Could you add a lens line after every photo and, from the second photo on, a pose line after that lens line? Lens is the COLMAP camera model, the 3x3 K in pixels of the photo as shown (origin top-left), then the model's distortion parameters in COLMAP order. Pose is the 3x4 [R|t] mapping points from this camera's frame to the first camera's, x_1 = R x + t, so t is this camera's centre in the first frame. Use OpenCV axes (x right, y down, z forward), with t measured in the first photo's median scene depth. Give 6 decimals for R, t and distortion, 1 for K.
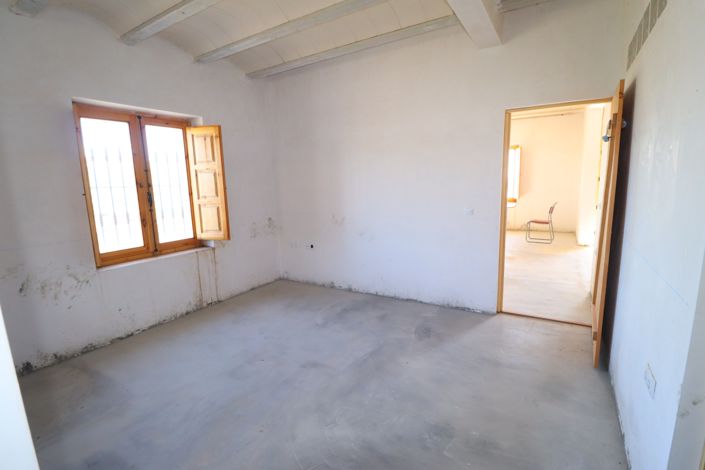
lens RADIAL K [[327.9, 0, 357.0], [0, 327.9, 230.2], [0, 0, 1]] dist [-0.001567, -0.009115]
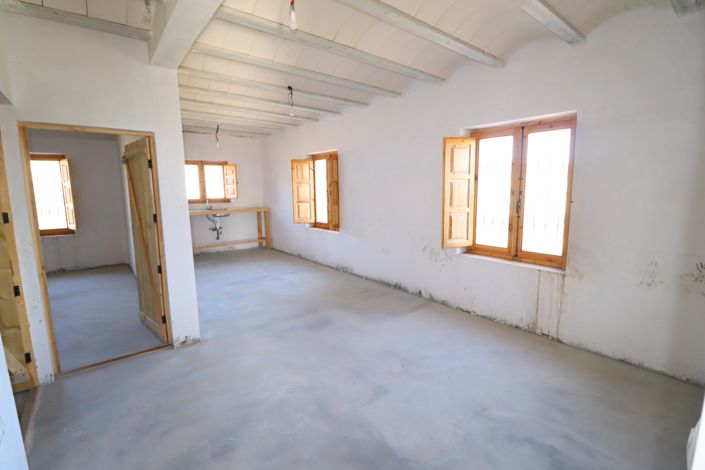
lens RADIAL K [[327.9, 0, 353.1], [0, 327.9, 231.1], [0, 0, 1]] dist [-0.001567, -0.009115]
pose [[-0.347169, 0.157745, -0.924440, 0.521898], [-0.118118, 0.970546, 0.209972, -0.174562], [0.930334, 0.182089, -0.318311, 0.859170]]
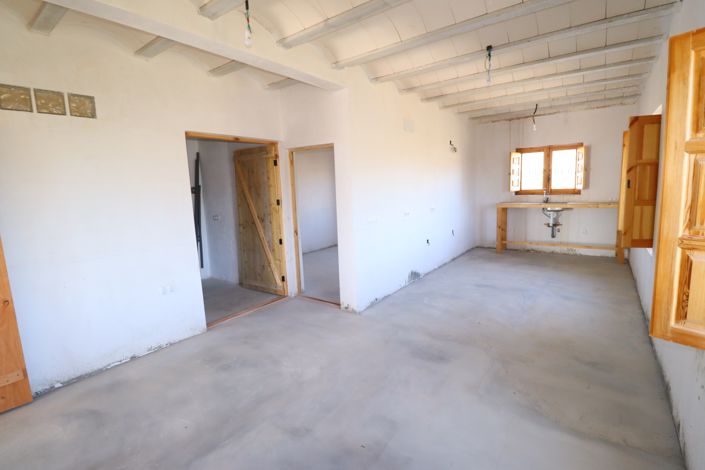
lens RADIAL K [[327.9, 0, 353.3], [0, 327.9, 229.6], [0, 0, 1]] dist [-0.001567, -0.009115]
pose [[-0.992593, 0.053832, 0.108909, -0.289063], [0.082146, 0.957866, 0.275217, -0.202365], [-0.089505, 0.282125, -0.955193, 1.208005]]
